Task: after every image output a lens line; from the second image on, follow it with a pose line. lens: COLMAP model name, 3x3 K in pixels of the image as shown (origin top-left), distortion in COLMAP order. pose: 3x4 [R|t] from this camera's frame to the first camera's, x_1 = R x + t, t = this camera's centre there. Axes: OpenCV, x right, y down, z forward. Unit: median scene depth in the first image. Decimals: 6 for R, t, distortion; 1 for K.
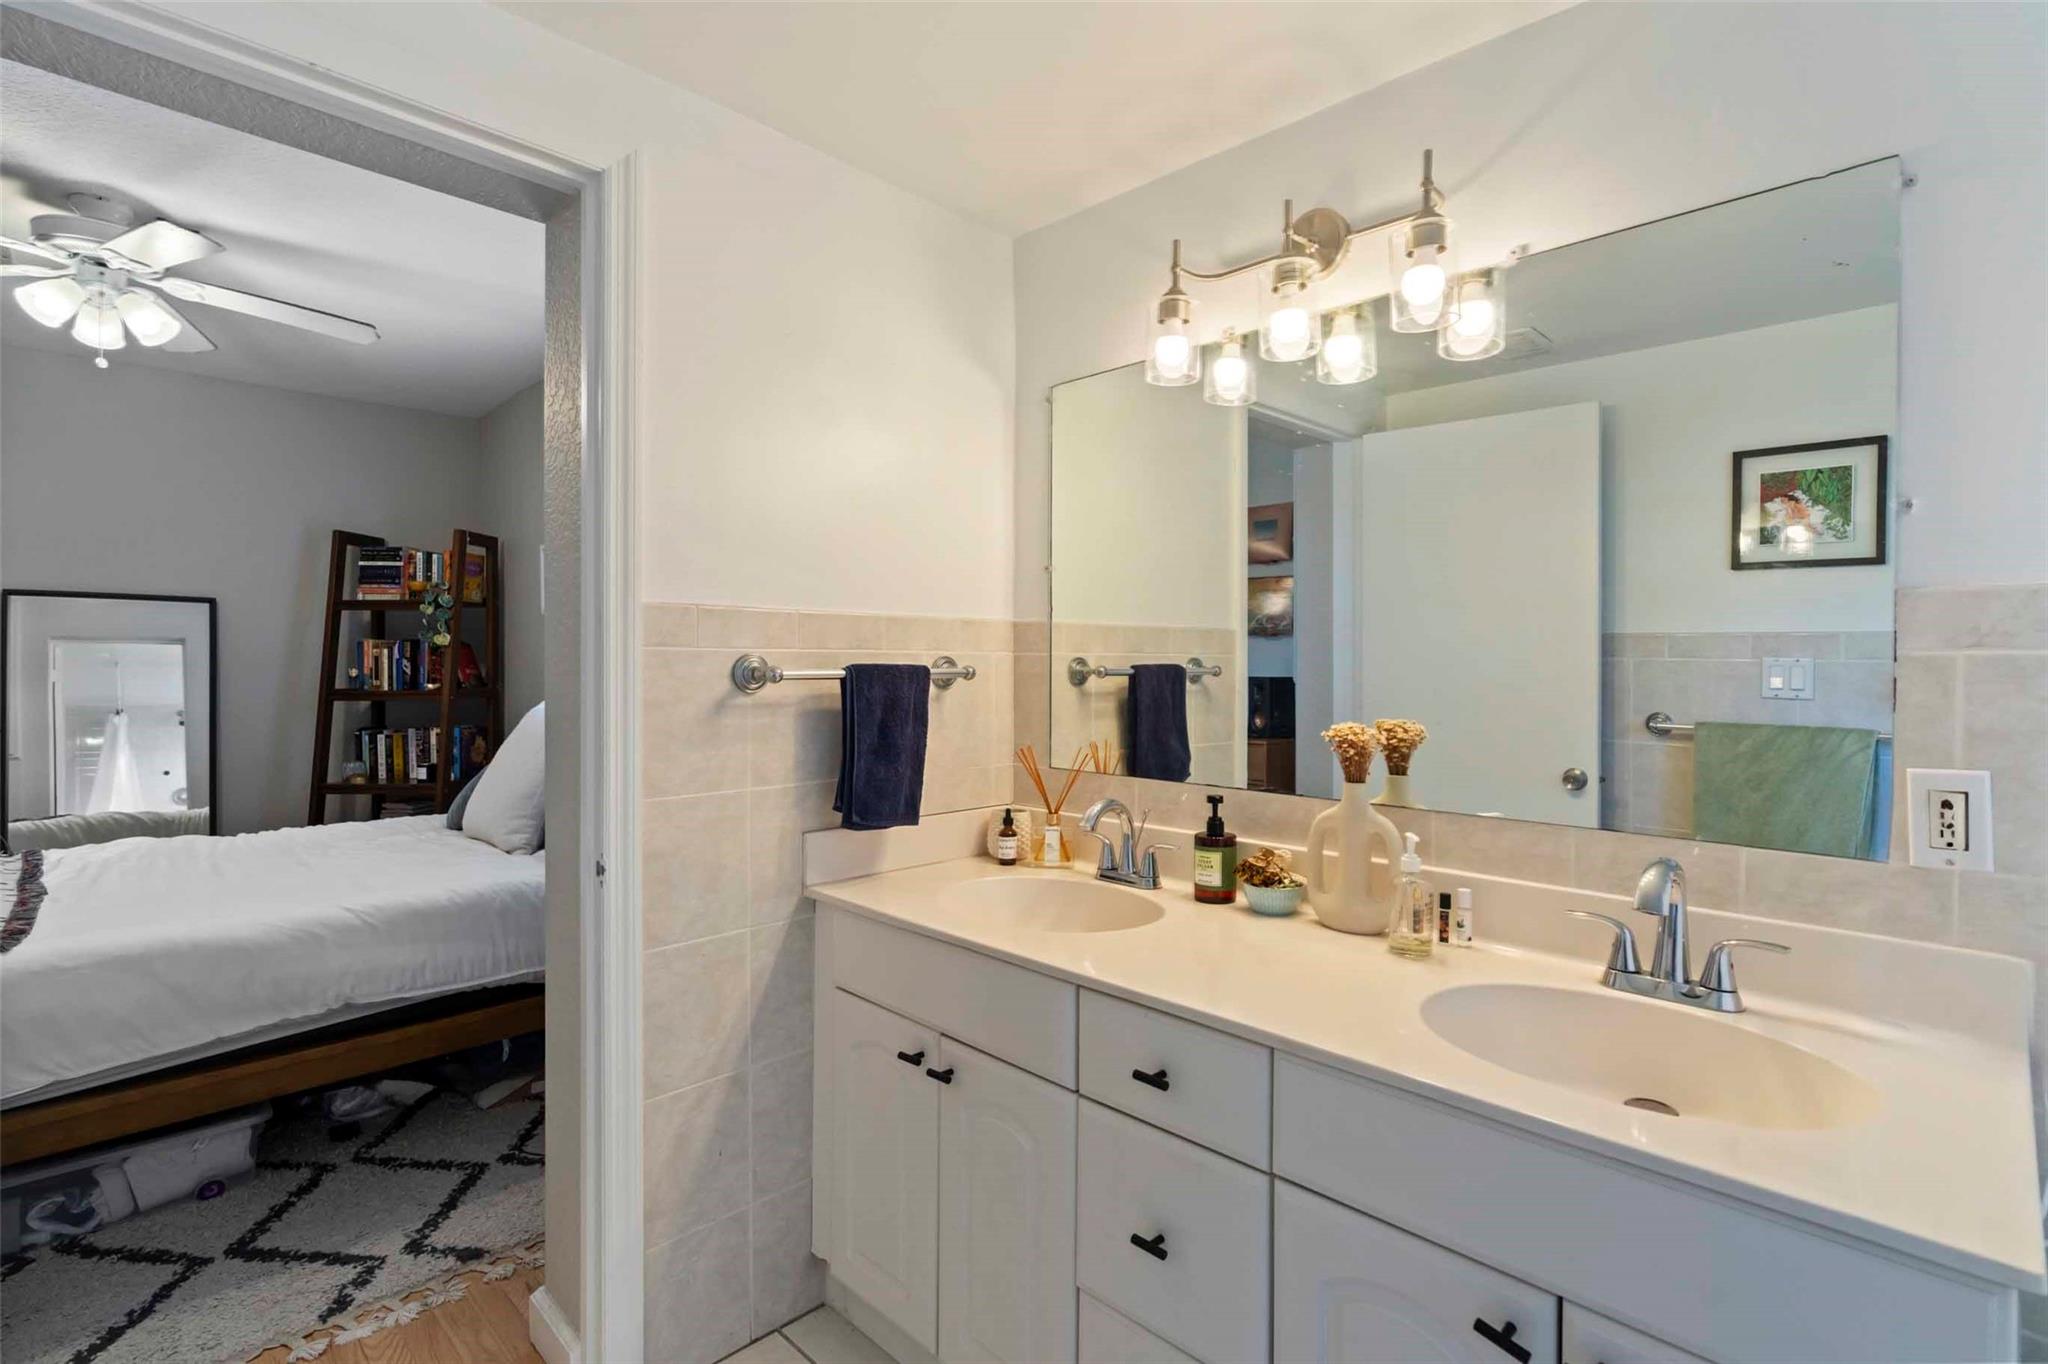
lens RADIAL K [[974.4, 0, 1032.8], [0, 974.4, 672.9], [0, 0, 1]] dist [0.000579, 0.000288]
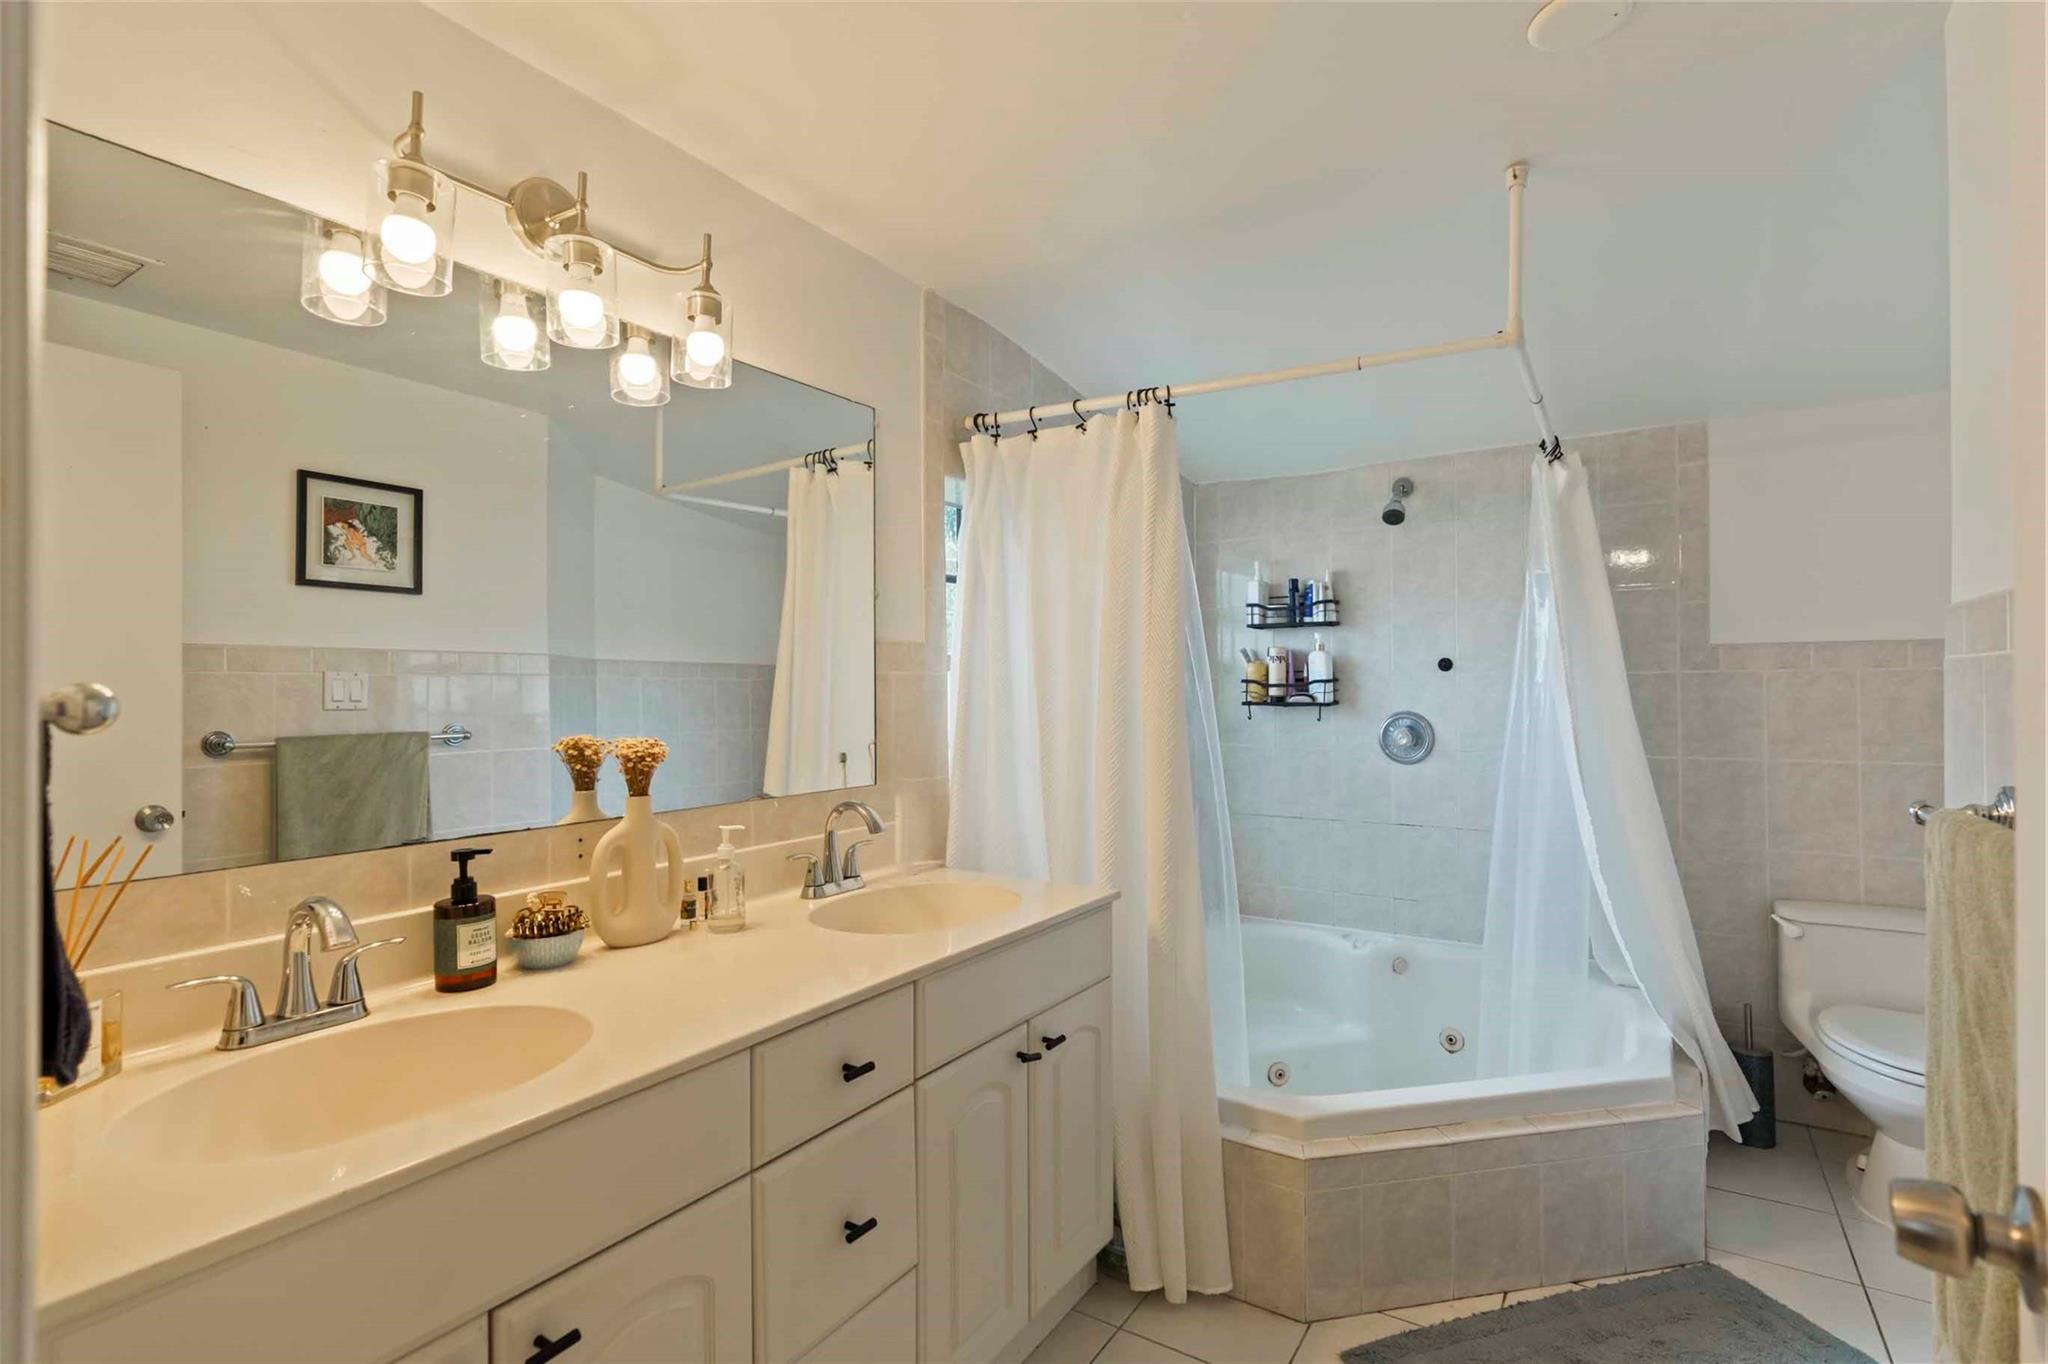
lens RADIAL K [[974.4, 0, 1032.8], [0, 974.4, 672.9], [0, 0, 1]] dist [0.000579, 0.000288]
pose [[-0.198504, 0.000827, 0.980100, -0.453403], [0.012124, 0.999925, 0.001611, -0.007209], [-0.980025, 0.012202, -0.198500, 0.483343]]
